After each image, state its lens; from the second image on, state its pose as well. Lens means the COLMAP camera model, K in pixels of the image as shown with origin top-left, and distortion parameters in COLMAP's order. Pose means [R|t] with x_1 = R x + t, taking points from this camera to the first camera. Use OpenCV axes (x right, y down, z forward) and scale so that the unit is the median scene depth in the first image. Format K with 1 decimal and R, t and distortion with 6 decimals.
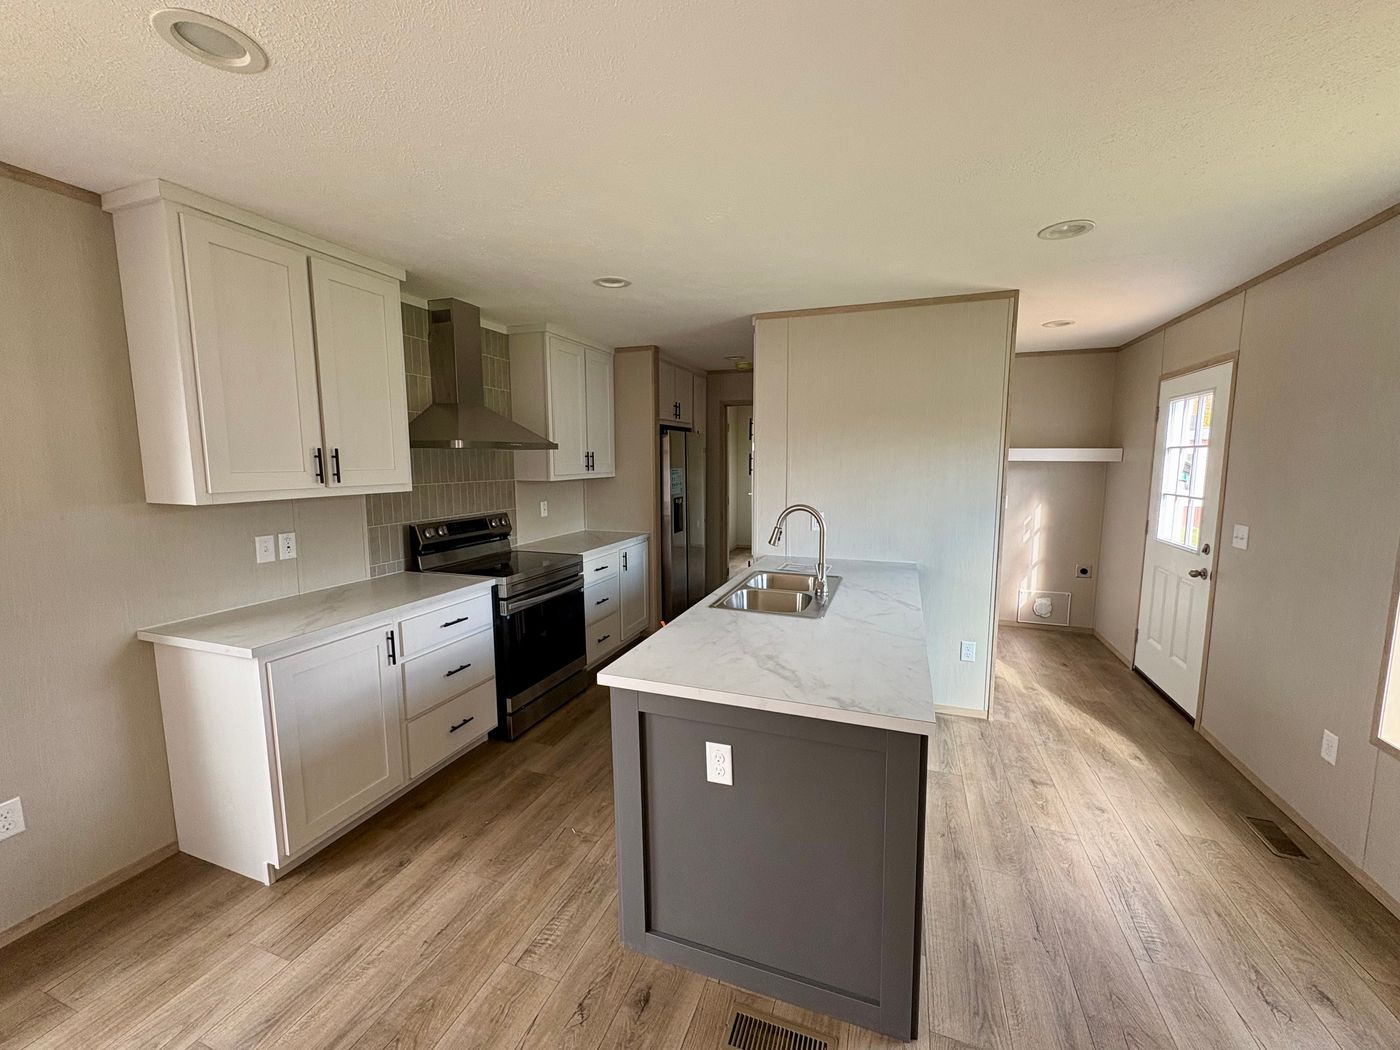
lens RADIAL K [[558.7, 0, 709.9], [0, 558.7, 524.2], [0, 0, 1]] dist [0.002821, -0.001319]
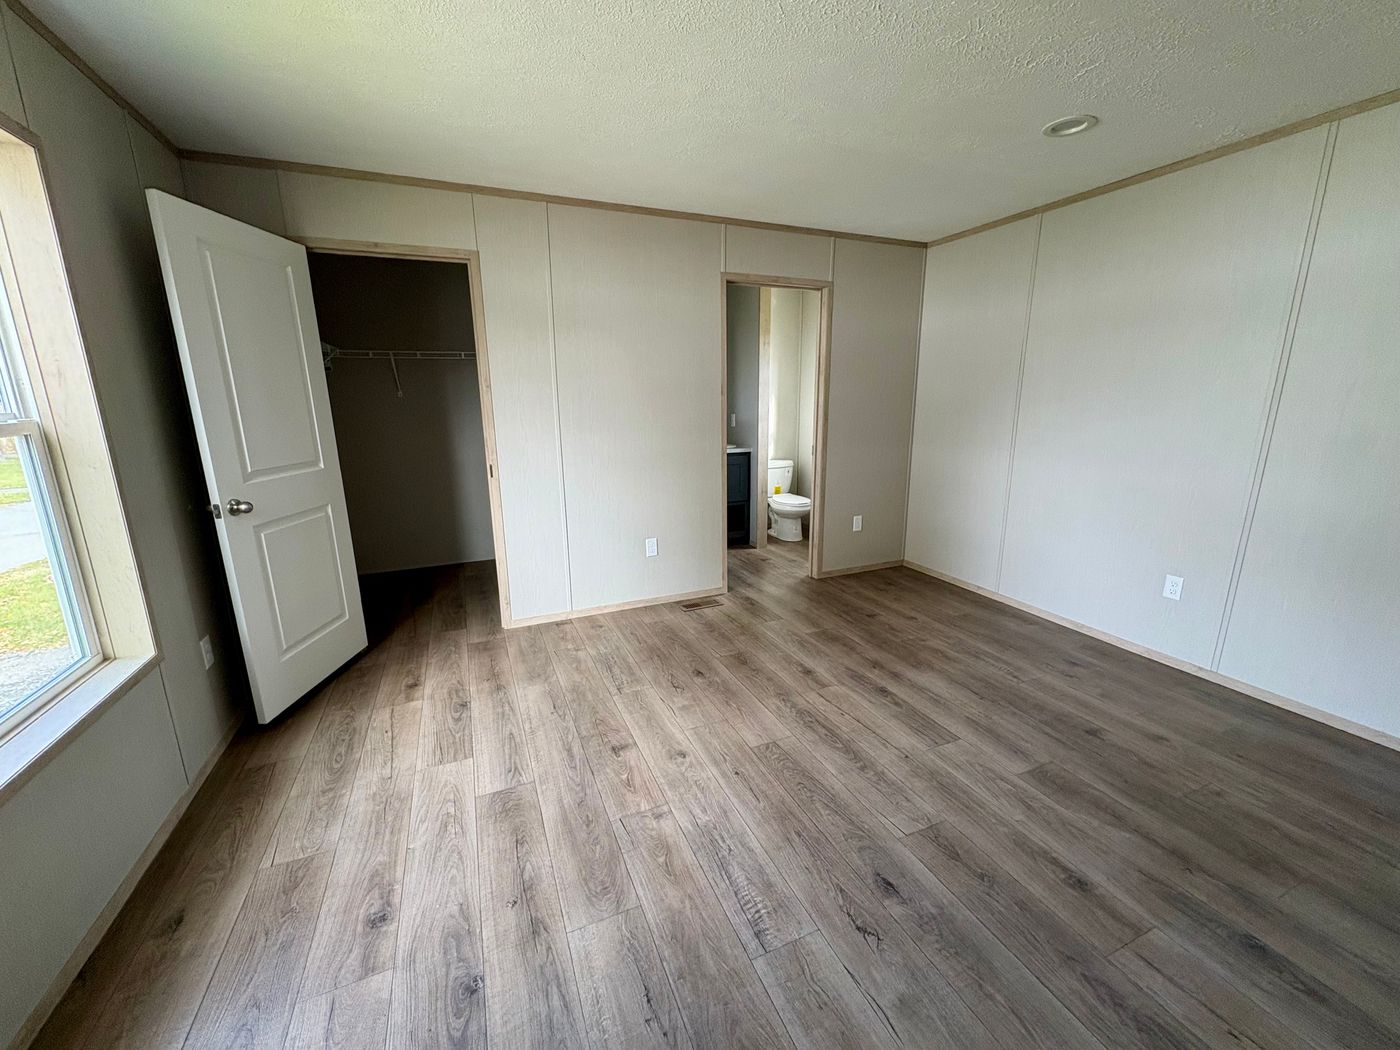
lens RADIAL K [[558.7, 0, 700.1], [0, 558.7, 501.8], [0, 0, 1]] dist [0.002821, -0.001319]
pose [[0.738641, -0.137750, 0.659874, 0.229354], [0.091115, 0.990317, 0.104739, 0.024471], [-0.667912, -0.017240, 0.744040, 0.398343]]
